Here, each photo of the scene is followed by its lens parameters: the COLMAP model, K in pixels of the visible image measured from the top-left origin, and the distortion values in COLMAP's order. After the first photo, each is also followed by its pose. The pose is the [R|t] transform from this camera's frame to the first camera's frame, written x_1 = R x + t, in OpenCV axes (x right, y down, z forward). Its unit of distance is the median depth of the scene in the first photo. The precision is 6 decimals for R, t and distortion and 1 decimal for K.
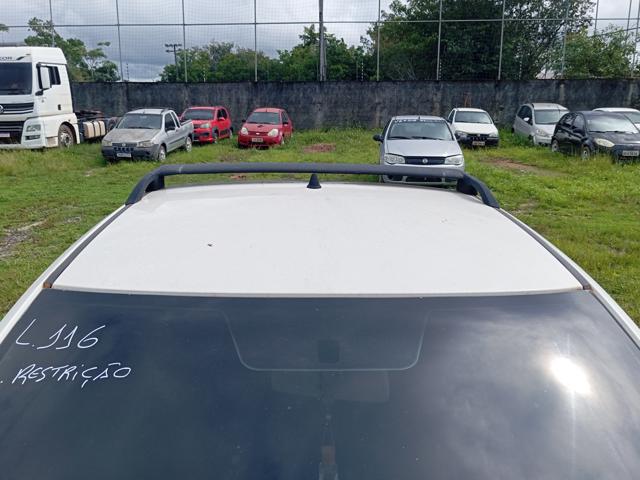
lens RADIAL K [[553.8, 0, 320.0], [0, 553.8, 240.0], [0, 0, 1]] dist [0.023957, -0.042919]
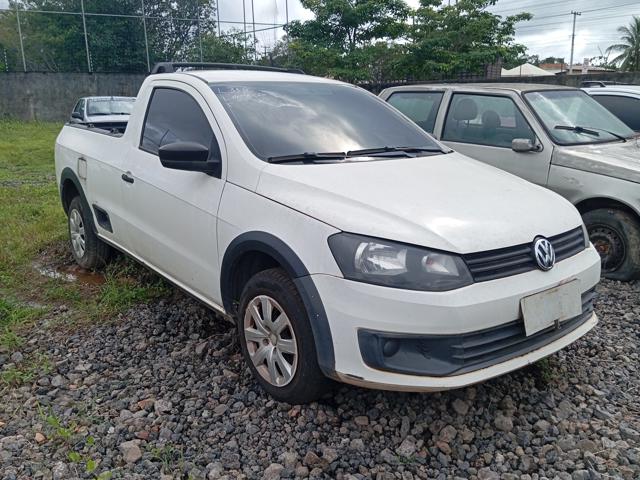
lens RADIAL K [[560.7, 0, 320.0], [0, 560.7, 240.0], [0, 0, 1]] dist [0.002698, -0.014699]
pose [[0.810050, -0.153924, 0.565797, -0.092962], [0.155751, 0.986750, 0.045456, 0.043197], [-0.565297, 0.051302, 0.823291, -0.082927]]
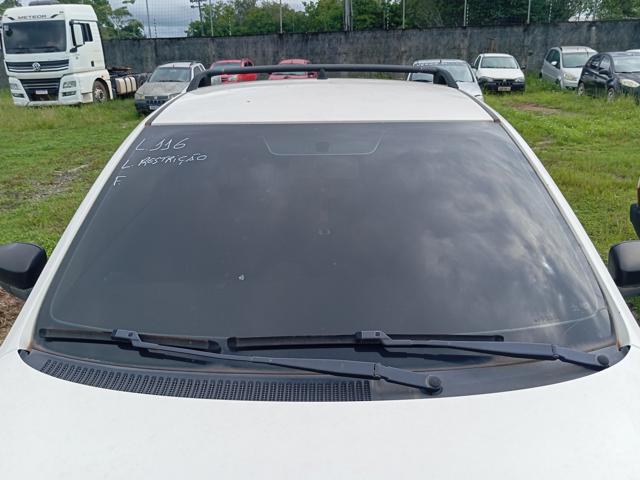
lens RADIAL K [[556.0, 0, 320.0], [0, 556.0, 240.0], [0, 0, 1]] dist [0.009323, -0.023182]
pose [[0.998537, -0.011201, -0.052906, 0.004243], [0.015134, 0.997104, 0.074530, 0.015962], [0.051918, -0.075222, 0.995814, -0.030874]]
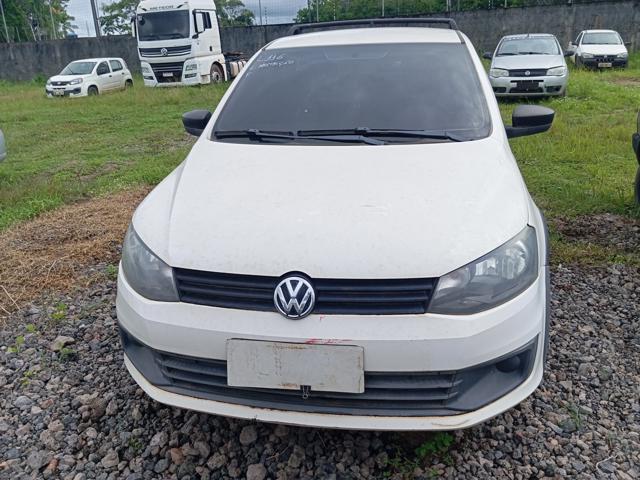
lens RADIAL K [[553.8, 0, 320.0], [0, 553.8, 240.0], [0, 0, 1]] dist [0.023957, -0.042919]
pose [[0.973114, 0.028618, -0.228539, 0.024903], [-0.006778, 0.995379, 0.095781, 0.041345], [0.230225, -0.091657, 0.968811, -0.094694]]
